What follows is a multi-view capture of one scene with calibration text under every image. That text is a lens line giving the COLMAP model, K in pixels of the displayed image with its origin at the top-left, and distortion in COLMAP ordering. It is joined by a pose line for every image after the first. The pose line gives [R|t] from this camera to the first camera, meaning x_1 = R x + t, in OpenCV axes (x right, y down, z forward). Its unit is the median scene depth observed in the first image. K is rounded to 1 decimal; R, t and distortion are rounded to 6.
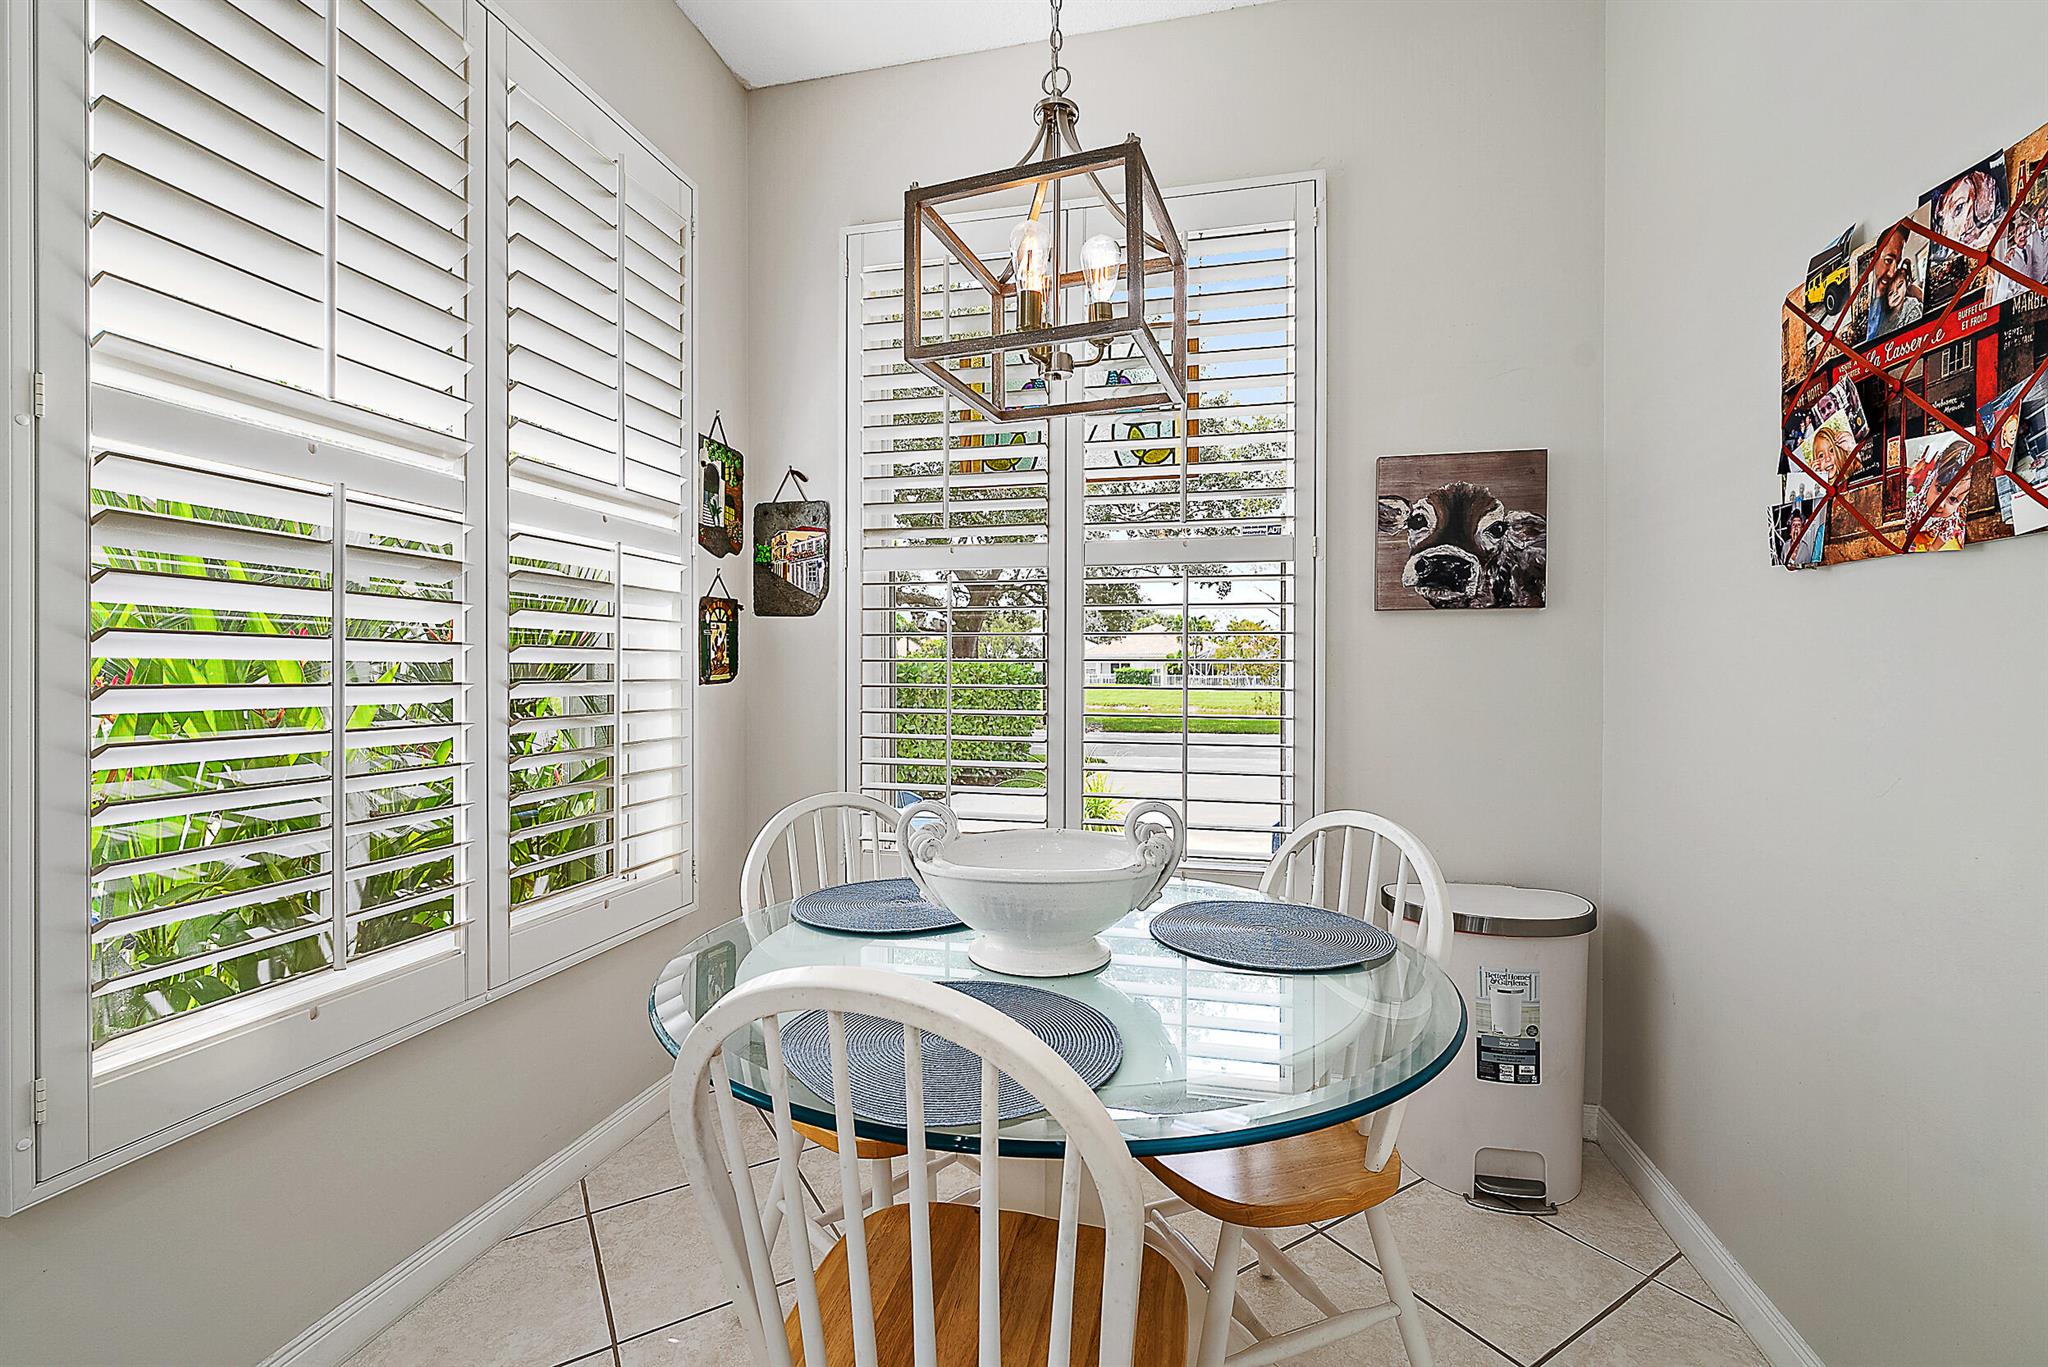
lens RADIAL K [[876.4, 0, 1030.0], [0, 876.4, 672.7], [0, 0, 1]] dist [-0.002860, 0.000951]
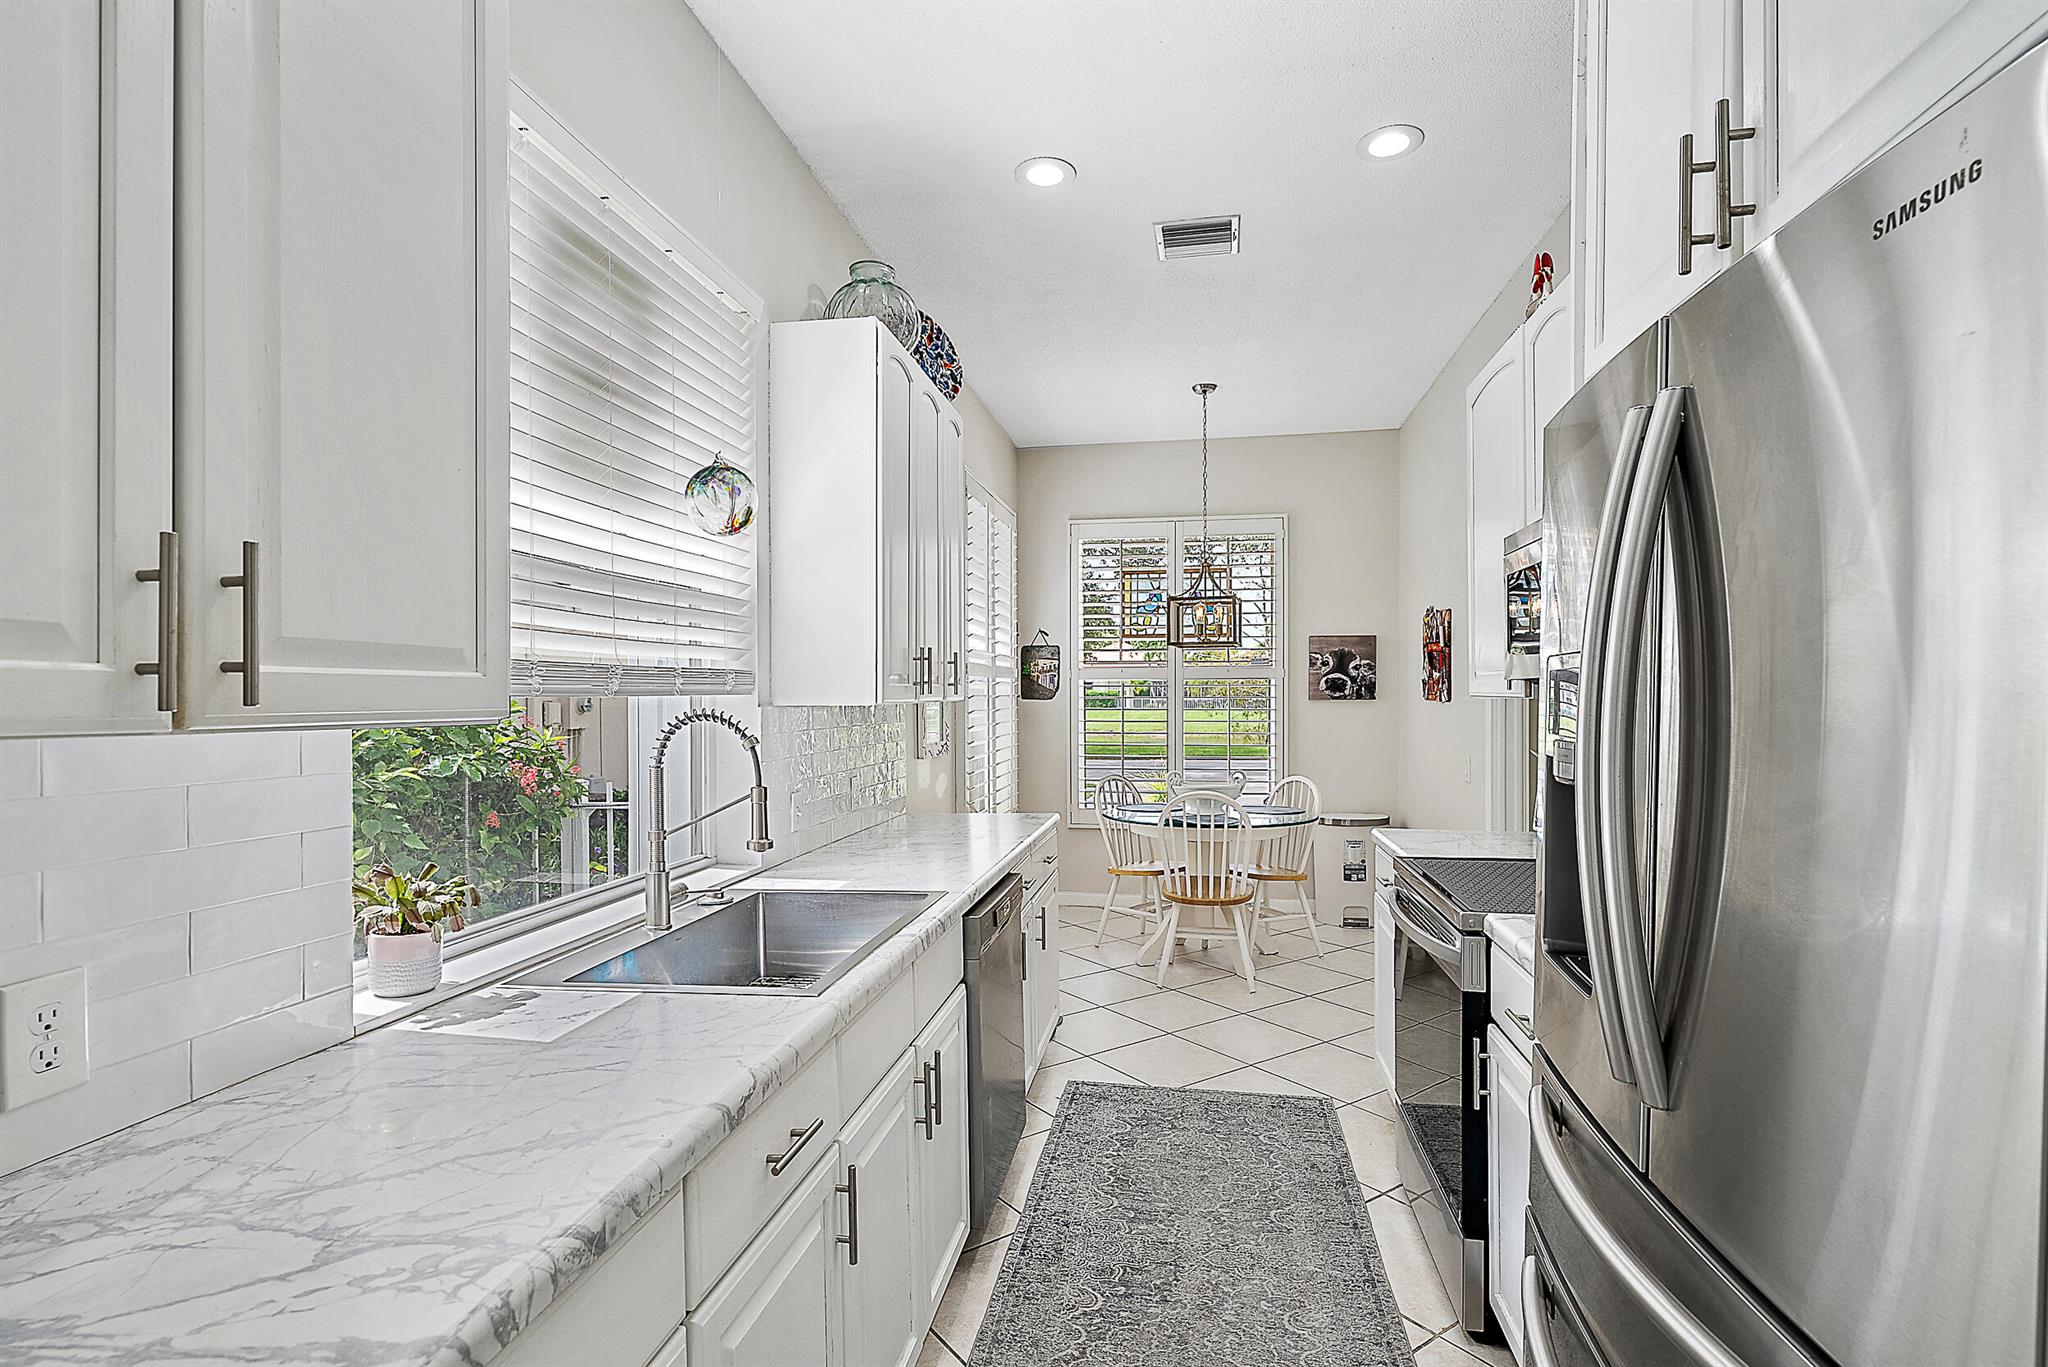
lens RADIAL K [[1021.3, 0, 1024.0], [0, 1021.3, 683.5], [0, 0, 1]] dist [0.000196, 0.000025]
pose [[0.998260, -0.004547, 0.058782, -0.876370], [0.005256, 0.999915, -0.011913, -0.141689], [-0.058723, 0.012201, 0.998200, -2.797280]]
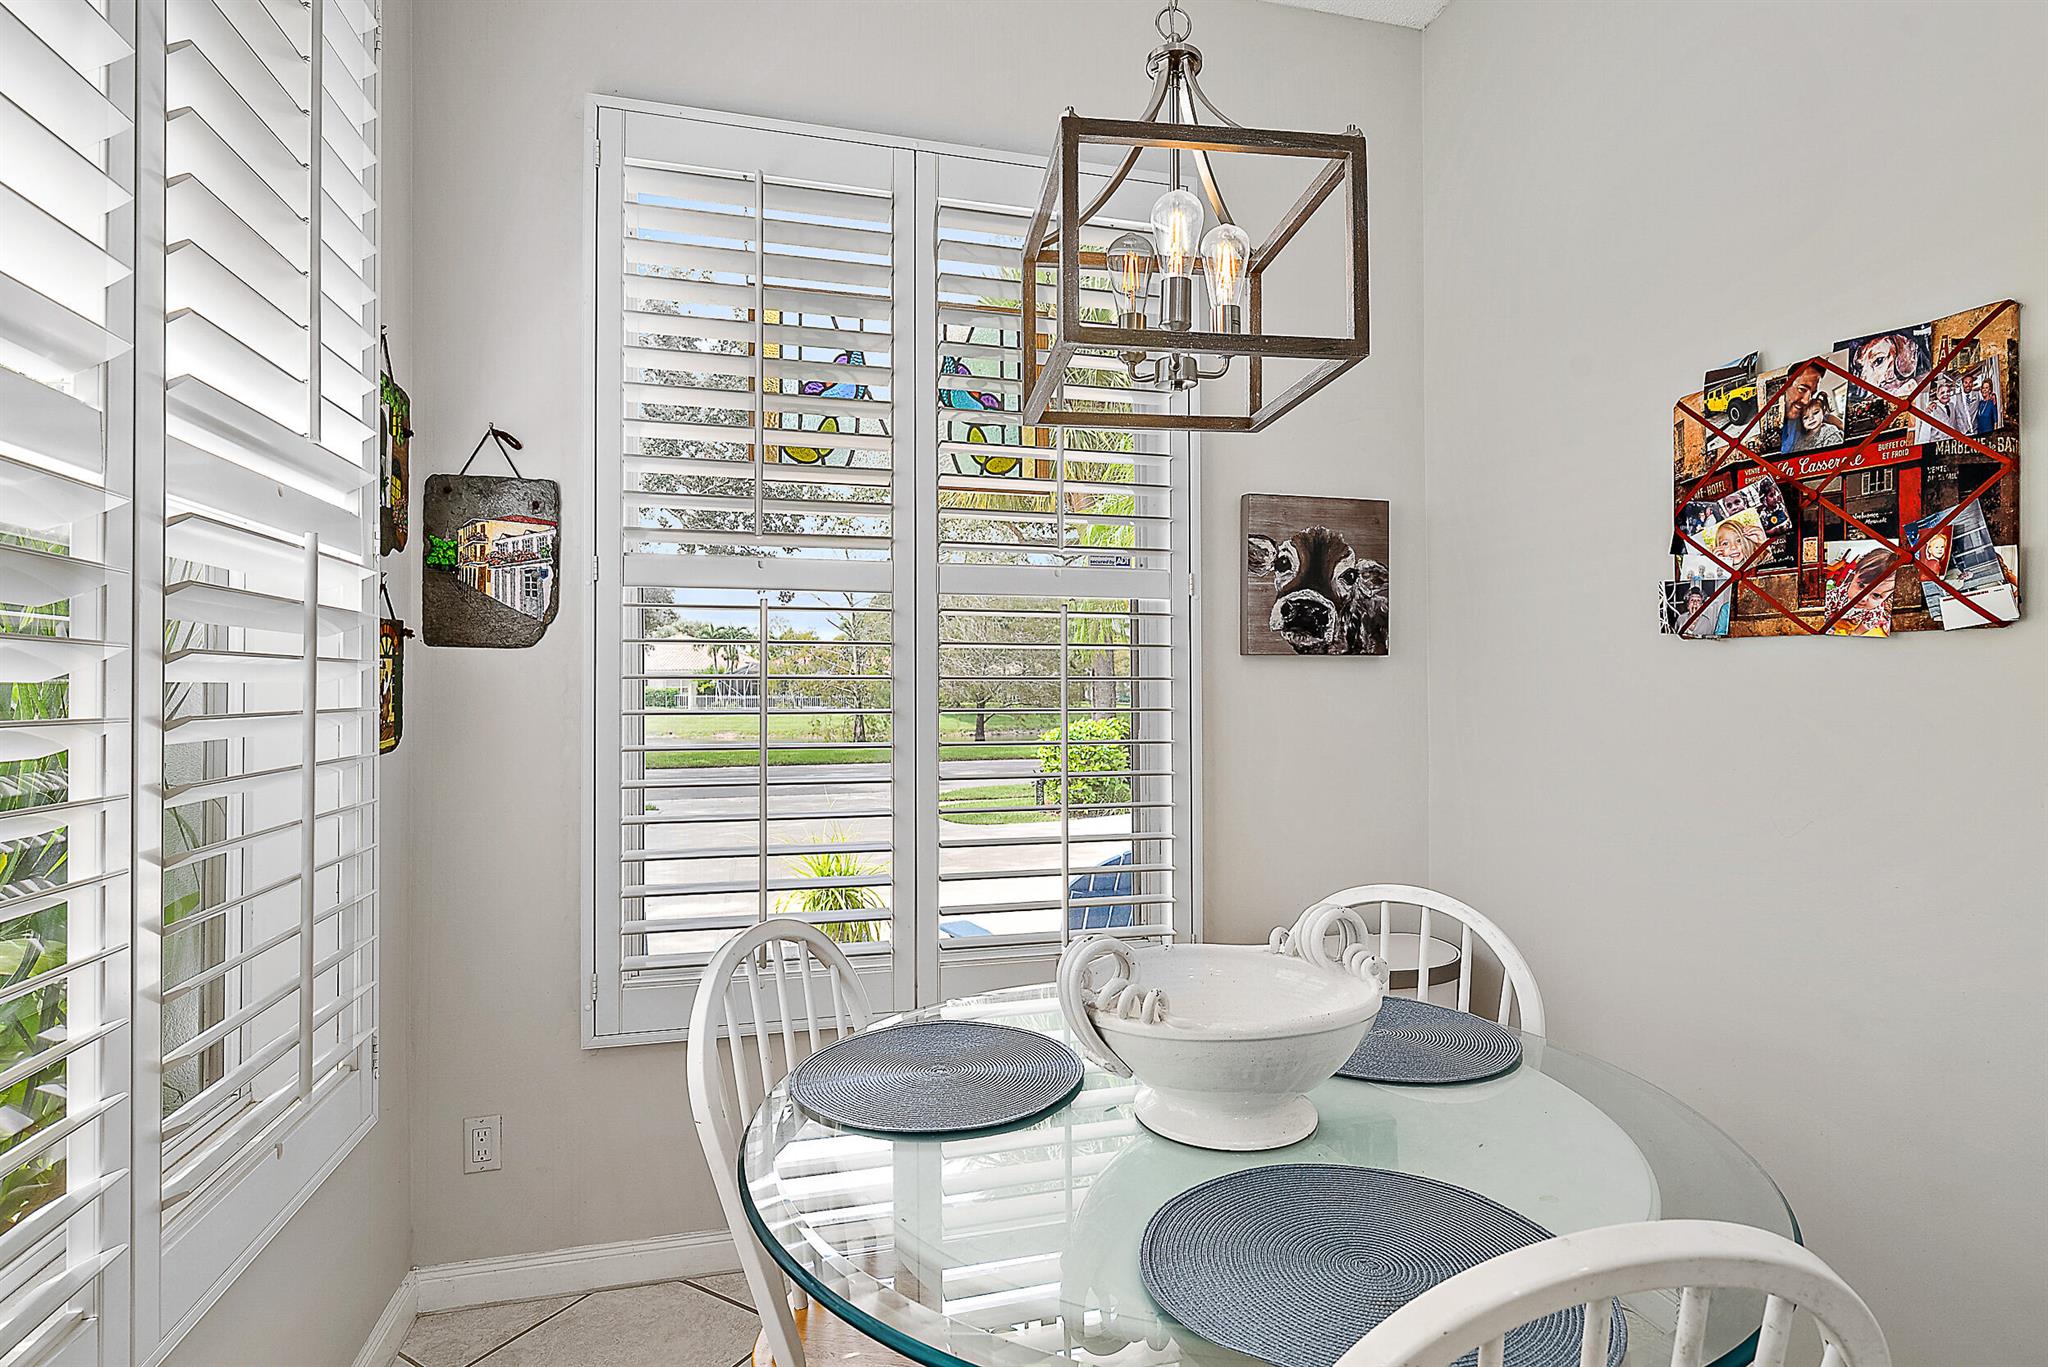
lens RADIAL K [[1010.5, 0, 1029.7], [0, 1010.5, 676.9], [0, 0, 1]] dist [0.004191, -0.000452]
pose [[0.883214, 0.000582, 0.468969, -0.523194], [0.005761, 0.999910, -0.012091, -0.057806], [-0.468934, 0.013381, 0.883132, 0.237935]]
